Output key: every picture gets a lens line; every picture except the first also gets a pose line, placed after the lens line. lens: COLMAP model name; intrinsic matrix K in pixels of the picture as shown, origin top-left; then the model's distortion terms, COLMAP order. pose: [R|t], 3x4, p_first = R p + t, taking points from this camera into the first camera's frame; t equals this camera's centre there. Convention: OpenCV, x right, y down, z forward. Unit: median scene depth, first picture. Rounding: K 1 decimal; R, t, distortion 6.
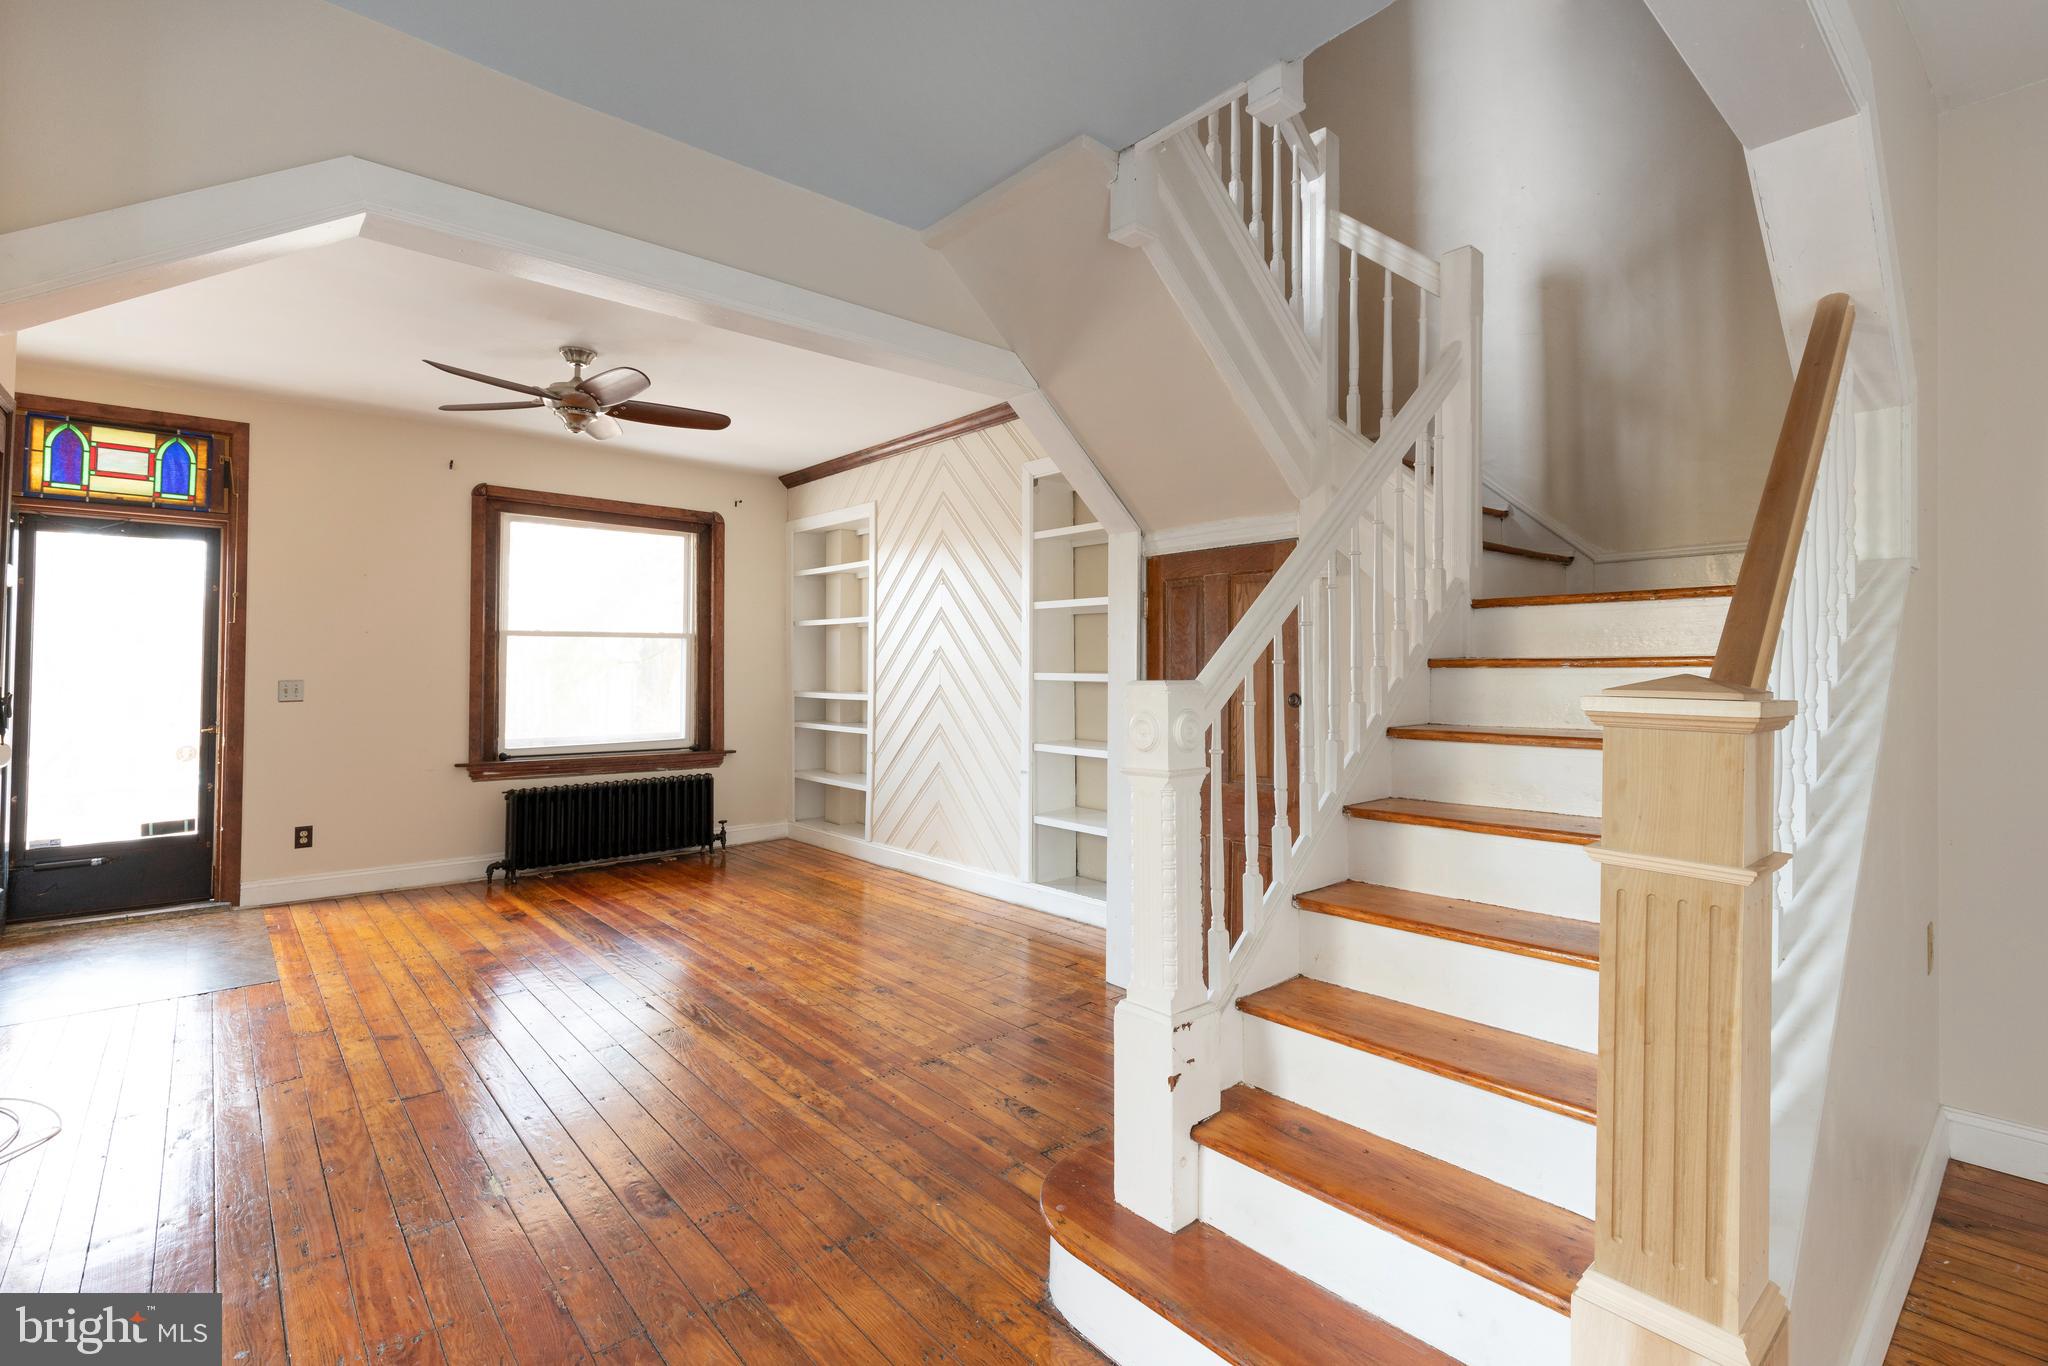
lens RADIAL K [[920.9, 0, 1016.8], [0, 920.9, 668.9], [0, 0, 1]] dist [0.003726, 0.000517]
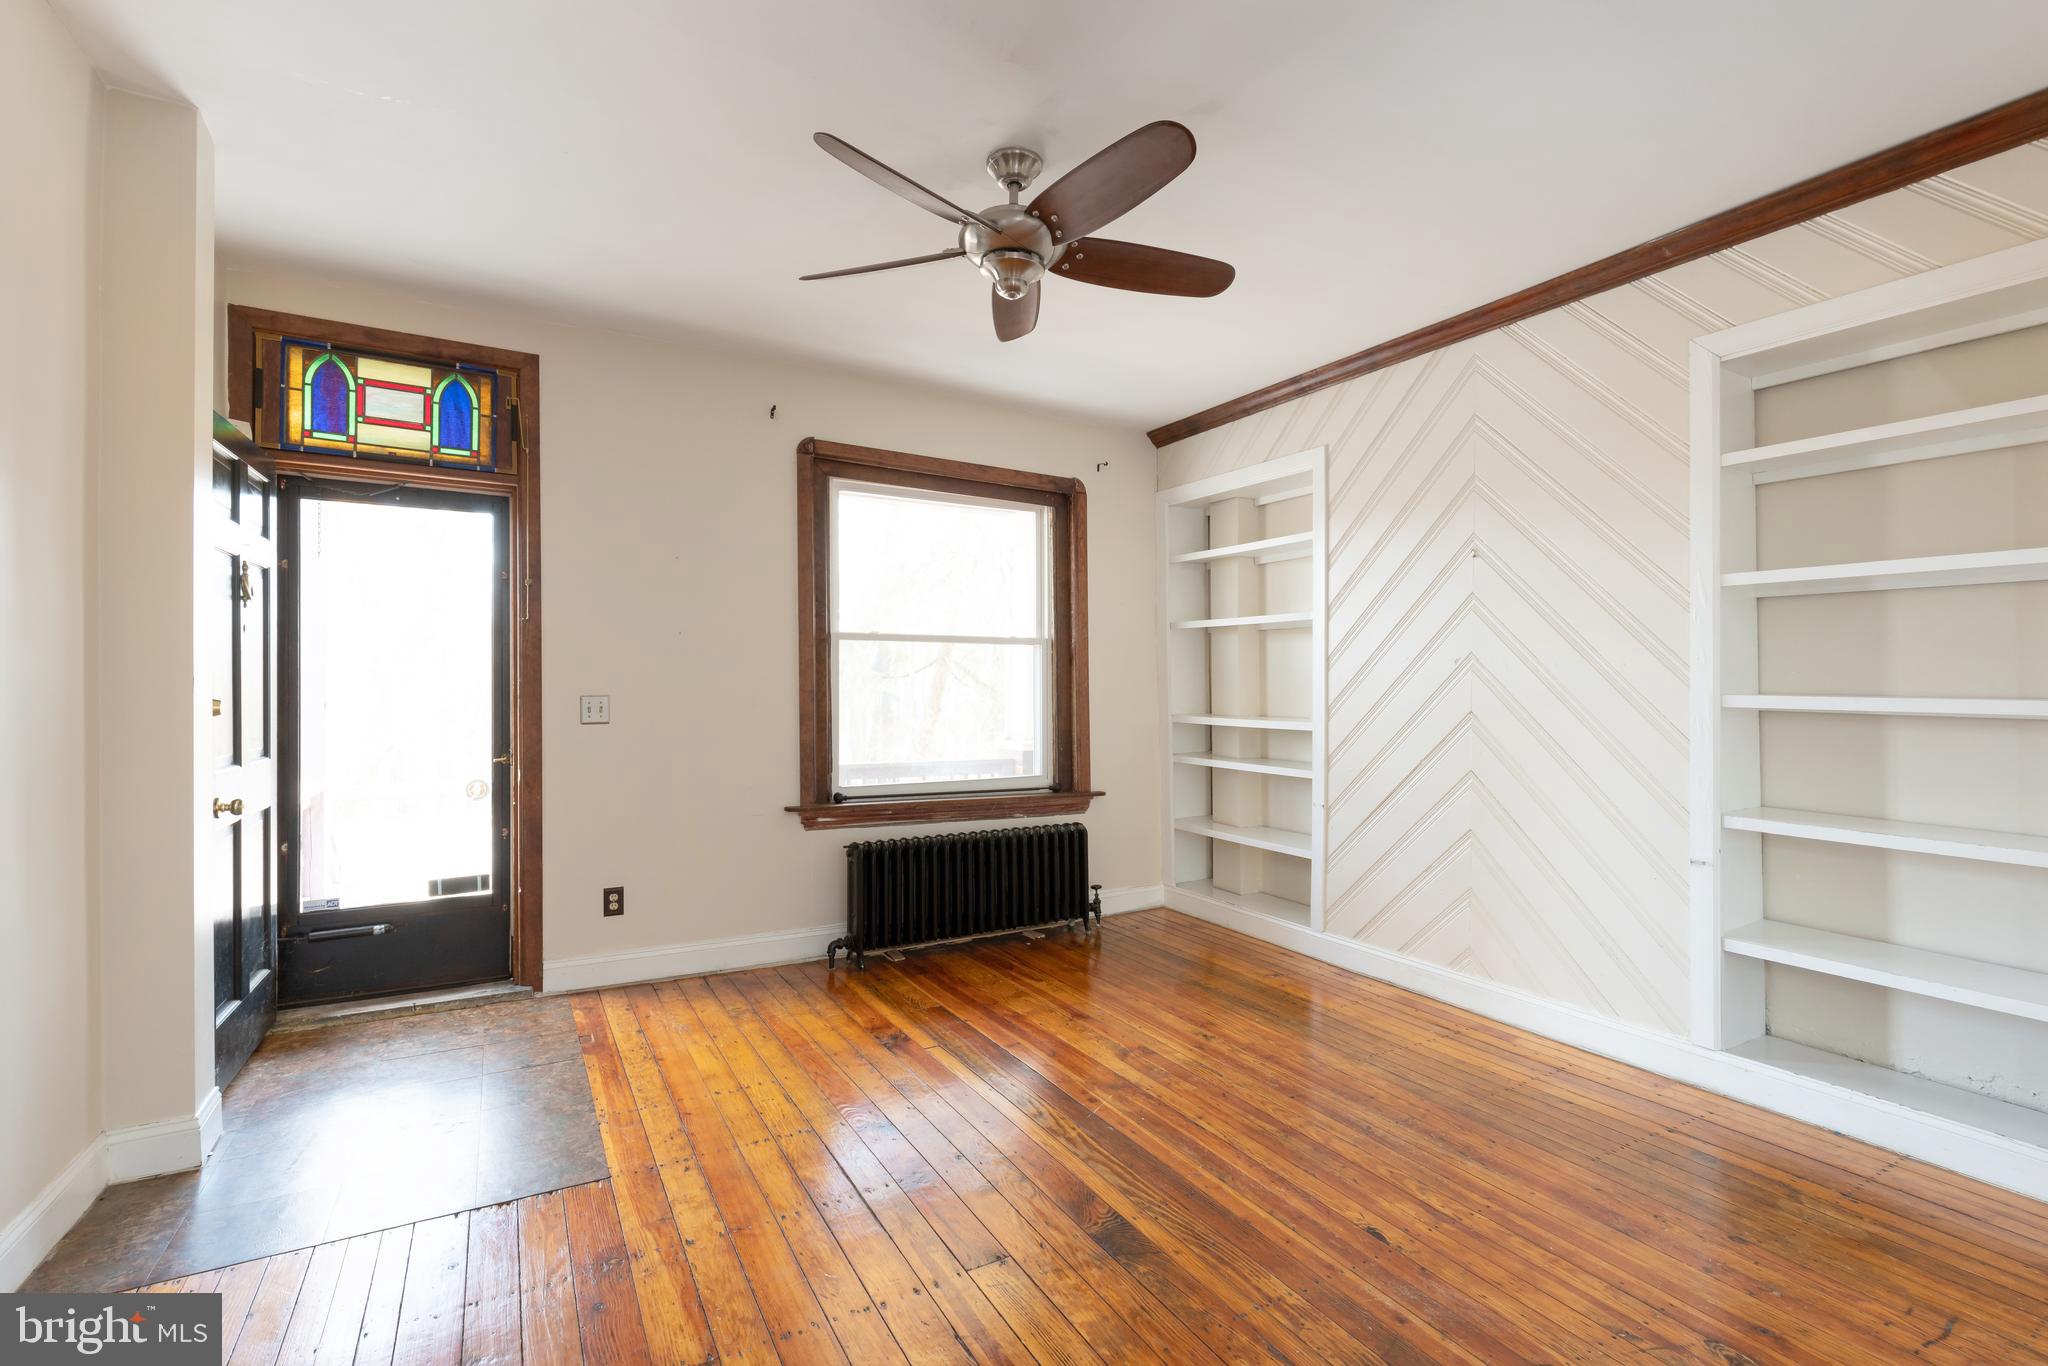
lens RADIAL K [[911.4, 0, 1039.4], [0, 911.4, 732.7], [0, 0, 1]] dist [0.005434, -0.000035]
pose [[0.982742, 0.016258, -0.184266, -0.292237], [-0.006882, 0.998654, 0.051410, 0.001671], [0.184853, -0.049255, 0.981531, 0.334273]]
